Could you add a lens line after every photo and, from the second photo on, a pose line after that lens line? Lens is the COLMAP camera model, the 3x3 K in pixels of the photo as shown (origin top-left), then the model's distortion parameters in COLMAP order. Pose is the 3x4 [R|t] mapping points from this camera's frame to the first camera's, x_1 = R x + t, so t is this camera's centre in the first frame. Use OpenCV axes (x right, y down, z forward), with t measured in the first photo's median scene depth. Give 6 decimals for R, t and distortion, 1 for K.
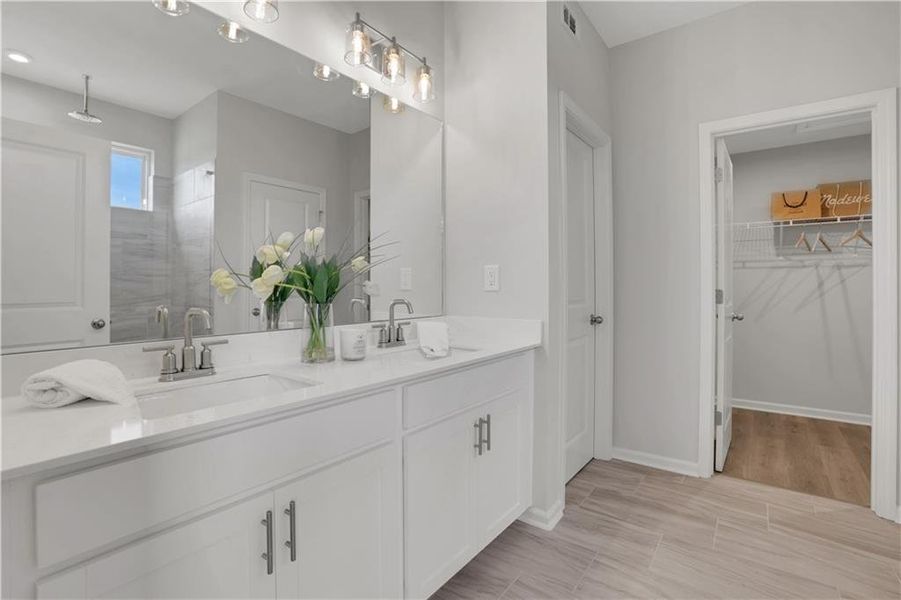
lens RADIAL K [[427.7, 0, 445.9], [0, 427.7, 289.1], [0, 0, 1]] dist [-0.078101, 0.031330]
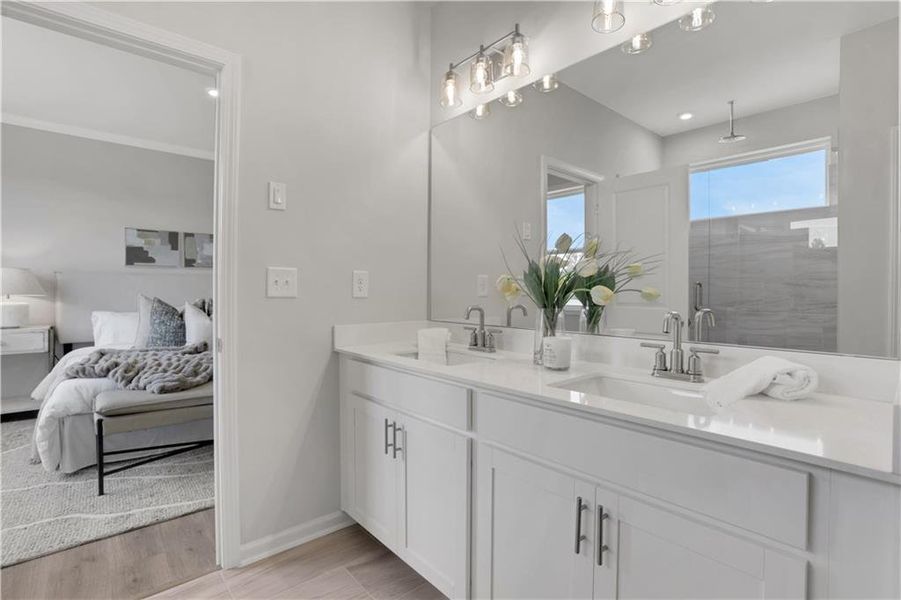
lens RADIAL K [[423.7, 0, 450.5], [0, 423.7, 300.0], [0, 0, 1]] dist [-0.069413, -0.000107]
pose [[-0.187917, 0.026562, -0.981826, 0.740071], [-0.009062, 0.999545, 0.028776, -0.013334], [0.982143, 0.014305, -0.187590, 0.938157]]
